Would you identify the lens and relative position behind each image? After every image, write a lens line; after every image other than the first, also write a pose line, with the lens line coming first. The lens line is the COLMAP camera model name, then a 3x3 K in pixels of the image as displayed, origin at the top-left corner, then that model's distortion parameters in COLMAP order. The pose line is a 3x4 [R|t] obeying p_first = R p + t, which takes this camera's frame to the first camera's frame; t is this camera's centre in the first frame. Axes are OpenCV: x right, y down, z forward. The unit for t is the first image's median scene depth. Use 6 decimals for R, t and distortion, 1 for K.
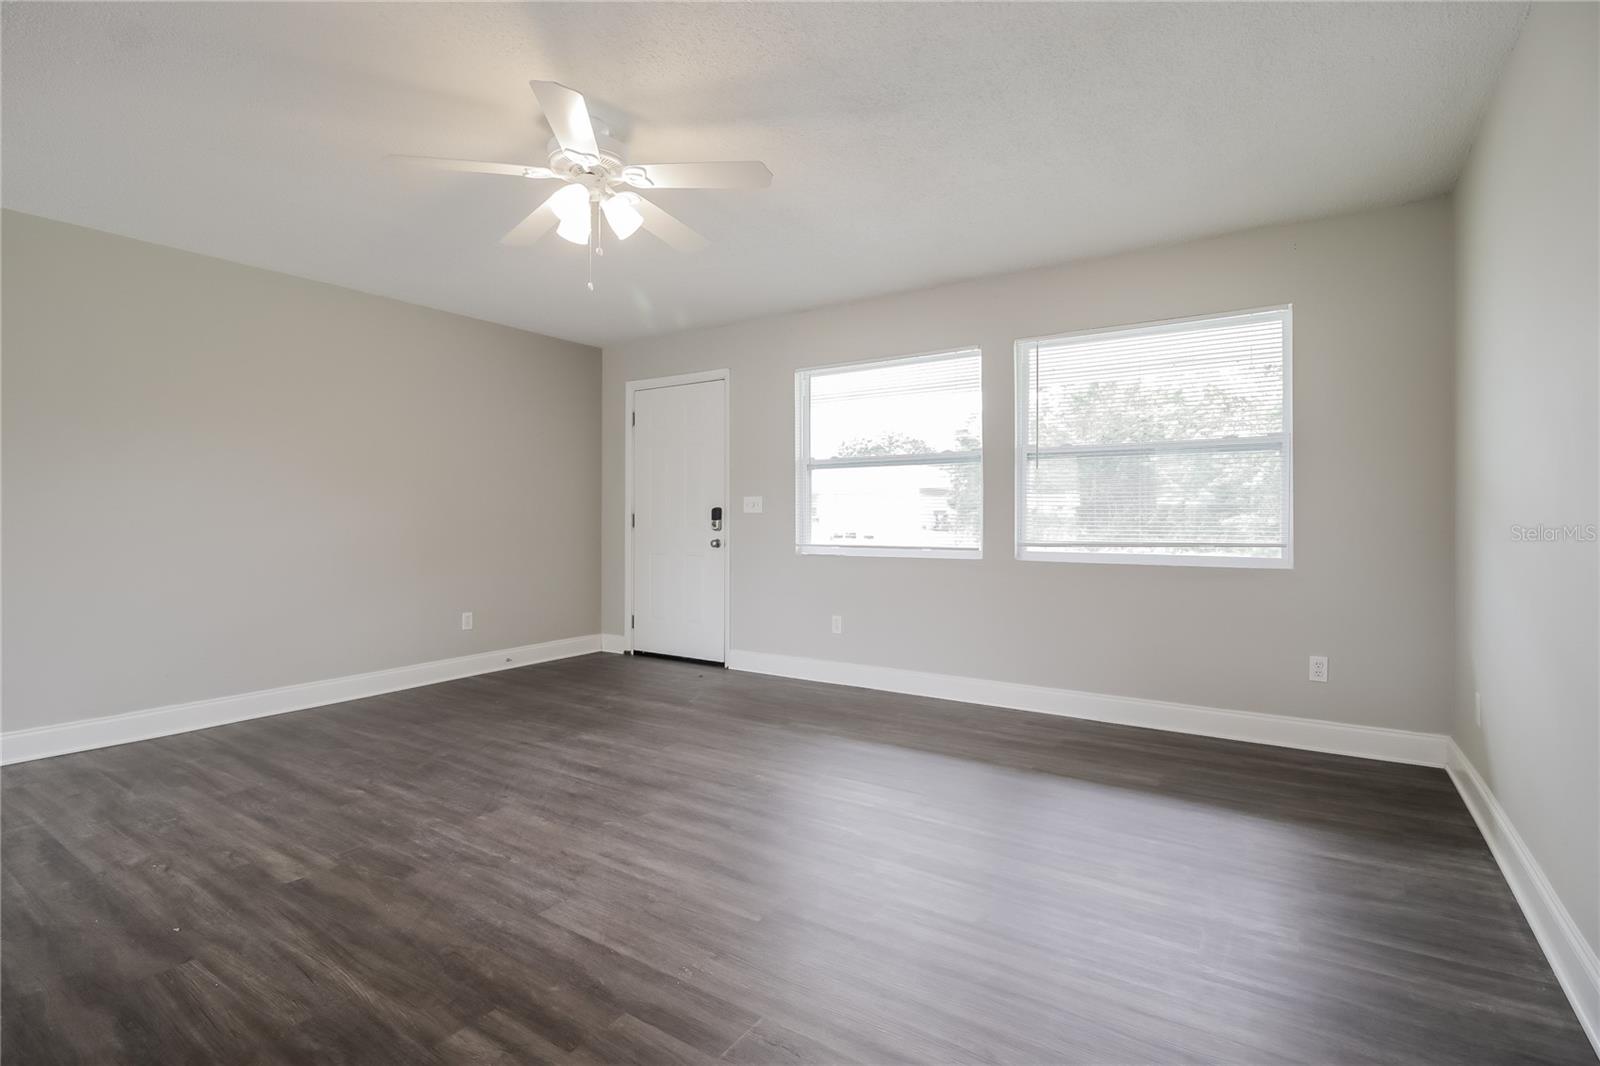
lens RADIAL K [[750.1, 0, 798.2], [0, 750.1, 524.0], [0, 0, 1]] dist [0.011680, -0.016040]
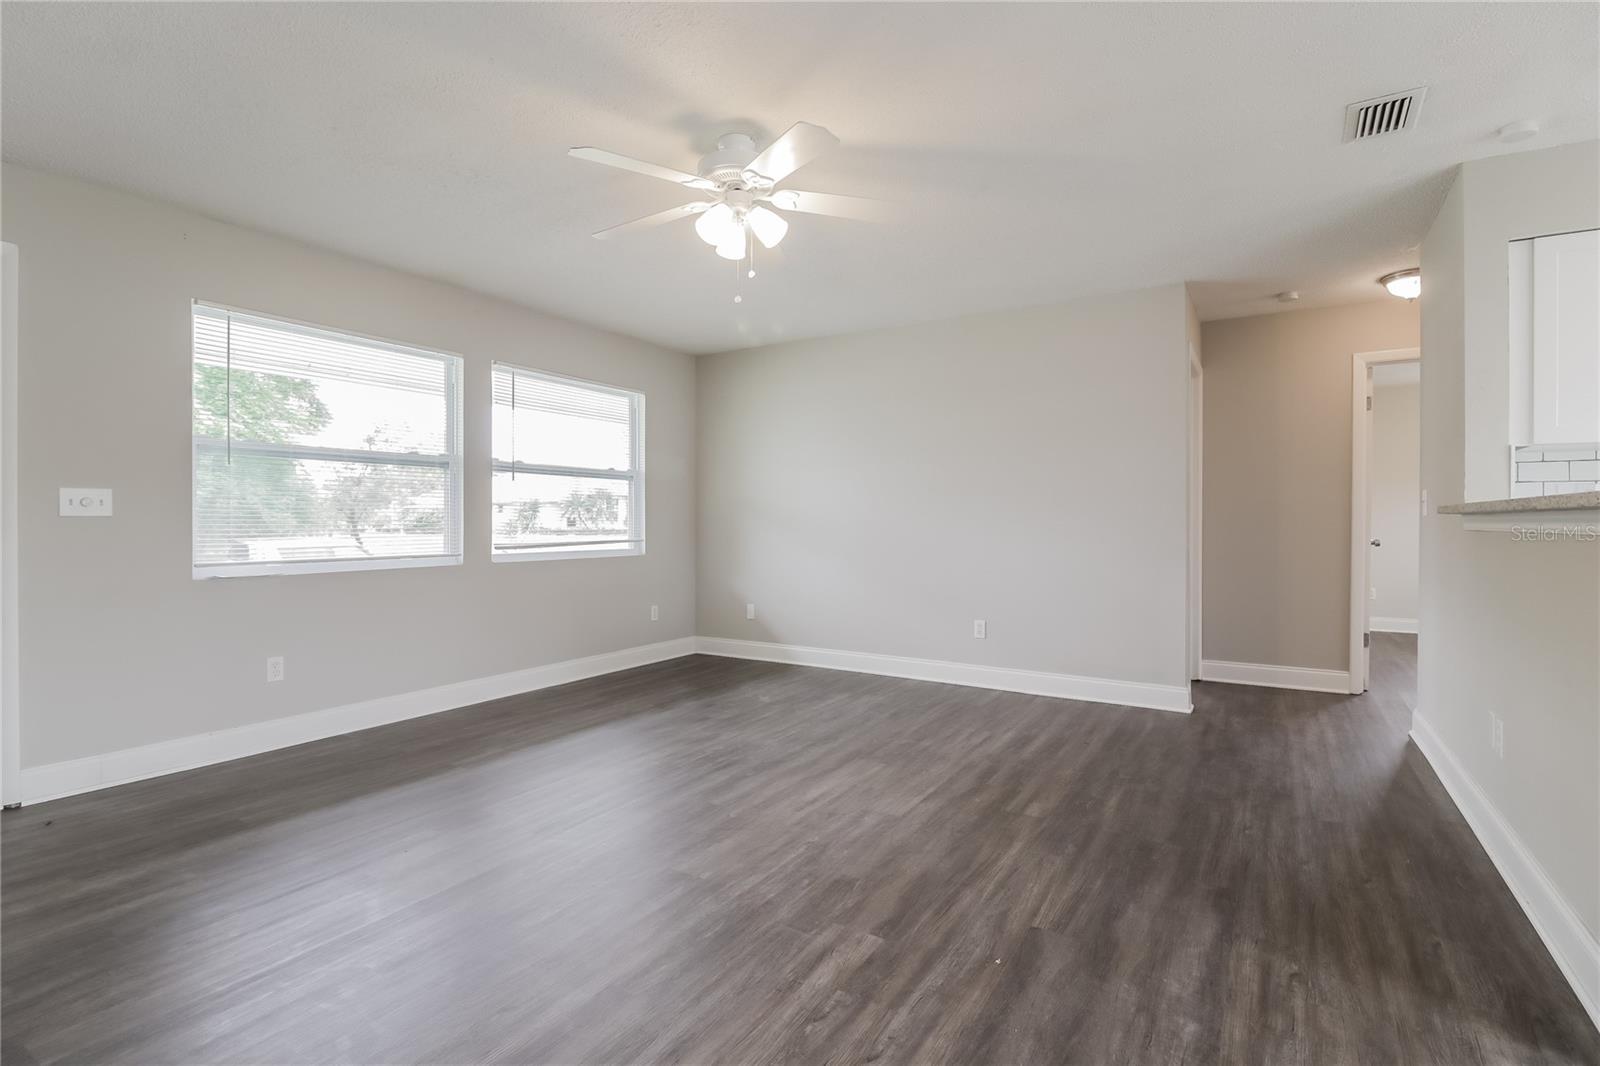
lens RADIAL K [[750.1, 0, 798.2], [0, 750.1, 524.0], [0, 0, 1]] dist [0.011680, -0.016040]
pose [[-0.025072, -0.000764, 0.999685, -1.405924], [0.011909, 0.999929, 0.001063, -0.006346], [-0.999615, 0.011932, -0.025062, 1.009216]]
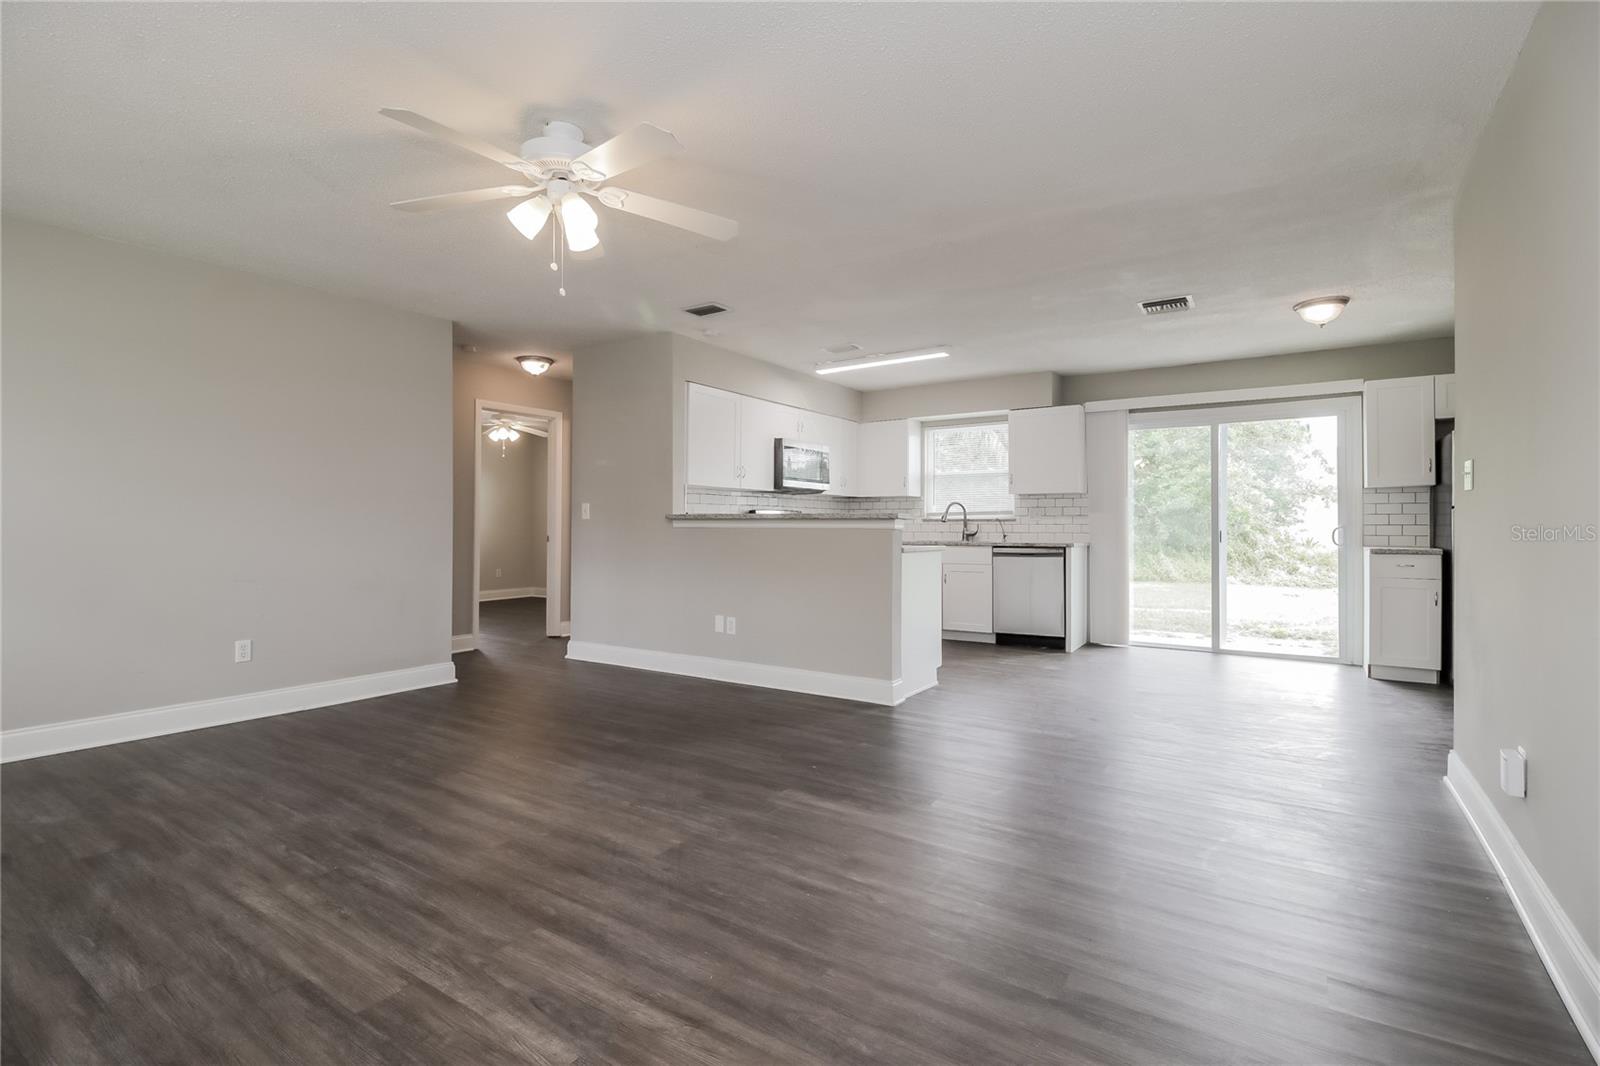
lens RADIAL K [[750.1, 0, 798.2], [0, 750.1, 524.0], [0, 0, 1]] dist [0.011680, -0.016040]
pose [[-0.999965, -0.002962, -0.007849, -0.623821], [-0.003019, 0.999969, 0.007263, -0.013733], [0.007827, 0.007286, -0.999943, 2.142445]]
